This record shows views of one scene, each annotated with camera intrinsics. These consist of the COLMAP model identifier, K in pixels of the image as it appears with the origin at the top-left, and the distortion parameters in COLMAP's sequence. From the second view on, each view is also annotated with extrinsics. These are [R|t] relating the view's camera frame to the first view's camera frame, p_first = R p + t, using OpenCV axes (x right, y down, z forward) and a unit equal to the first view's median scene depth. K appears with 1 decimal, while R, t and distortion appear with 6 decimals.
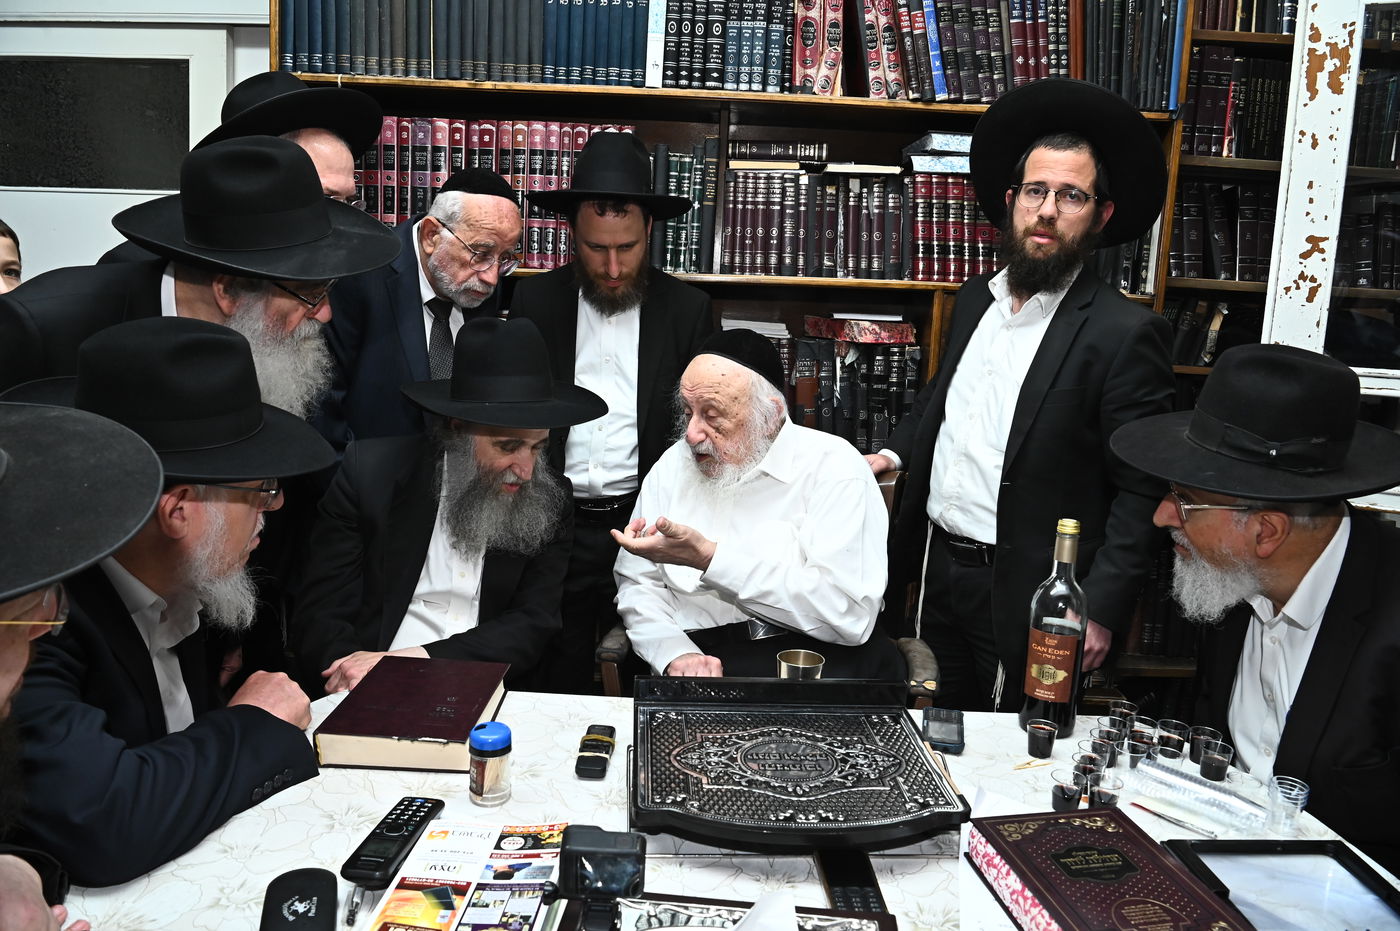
lens RADIAL K [[962.9, 0, 693.2], [0, 962.9, 463.0], [0, 0, 1]] dist [-0.082331, 0.021644]
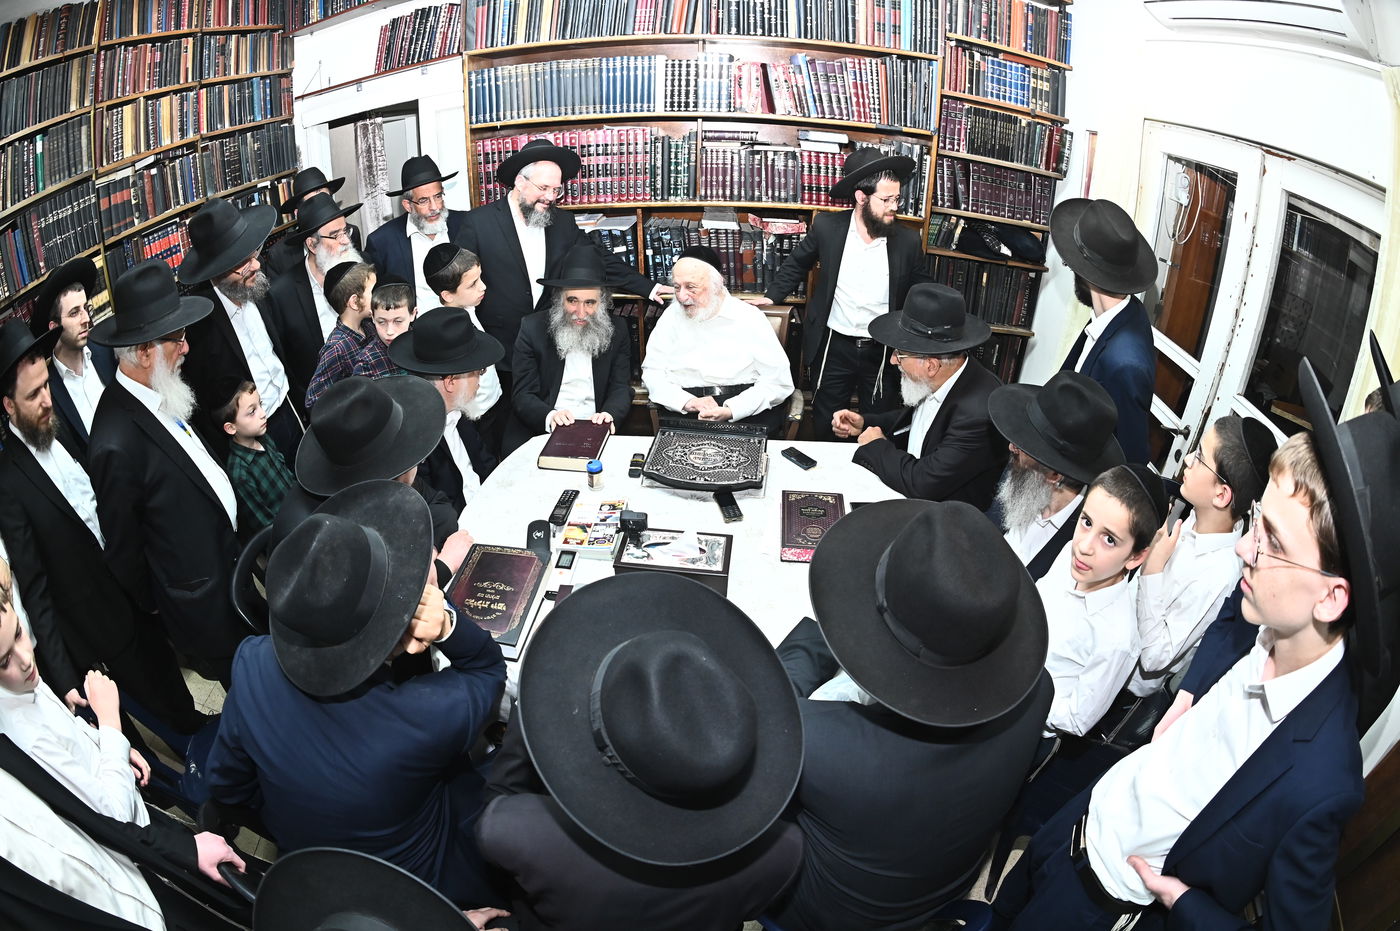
lens RADIAL K [[619.4, 0, 700.0], [0, 619.4, 465.5], [0, 0, 1]] dist [-0.333992, 0.107362]
pose [[0.999190, -0.016204, -0.036825, 0.063435], [0.029379, 0.919200, 0.392693, -0.169327], [0.027486, -0.393456, 0.918932, -0.244388]]
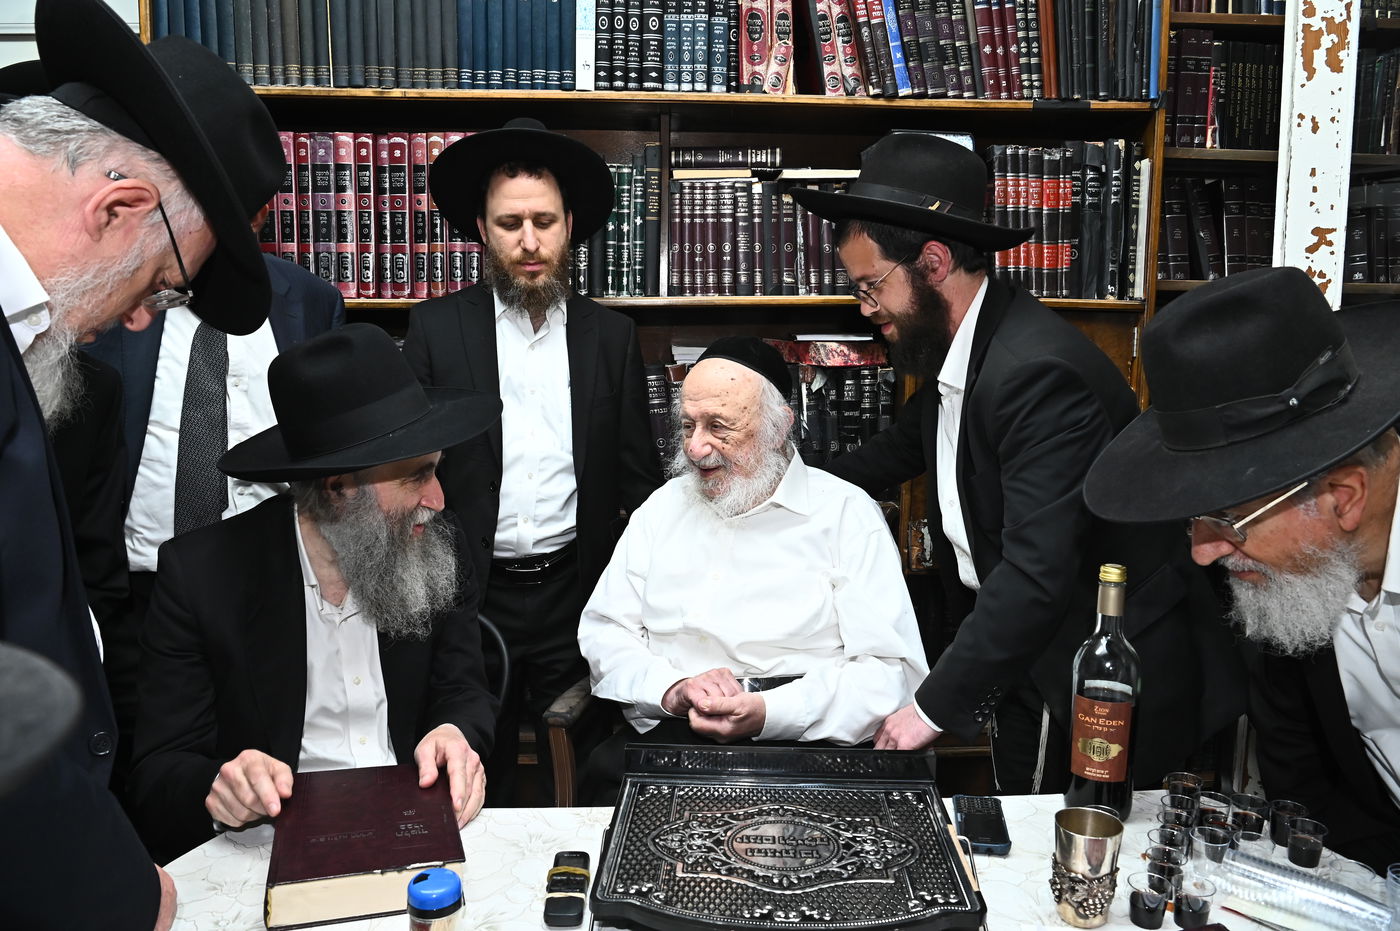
lens RADIAL K [[1002.7, 0, 696.7], [0, 1002.7, 461.8], [0, 0, 1]] dist [-0.077095, 0.028351]
pose [[0.996658, -0.048445, 0.065778, -0.015053], [0.050686, 0.998174, -0.032846, -0.011835], [-0.064067, 0.036070, 0.997294, 0.078145]]
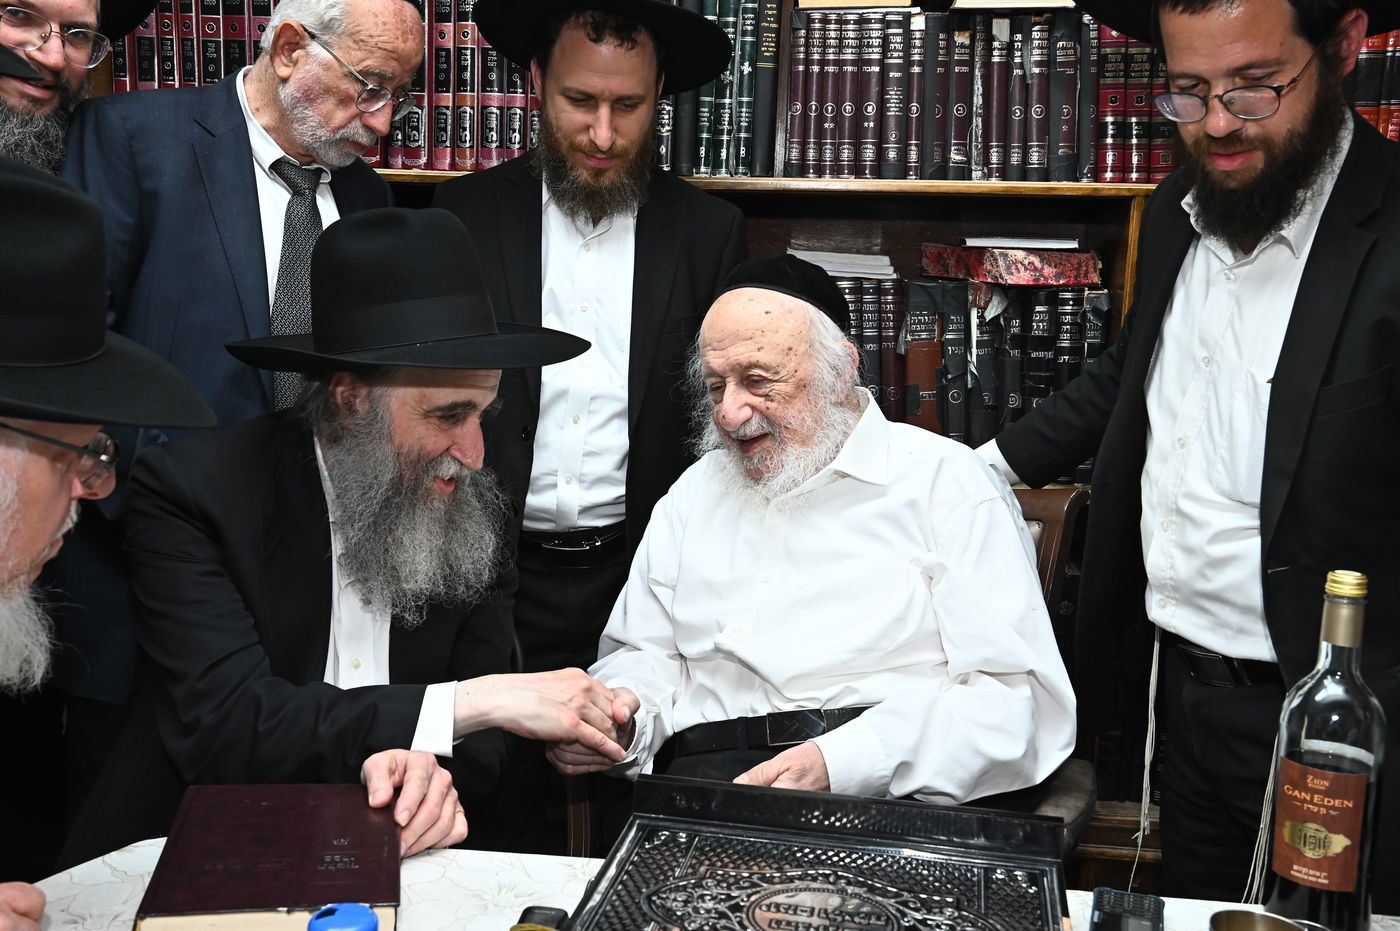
lens RADIAL K [[1450.4, 0, 693.3], [0, 1450.4, 465.6], [0, 0, 1]] dist [0.009901, 0.108469]
pose [[0.998019, 0.000344, -0.062915, 0.029442], [-0.001033, 0.999940, -0.010922, 0.002883], [0.062908, 0.010965, 0.997959, 0.047684]]
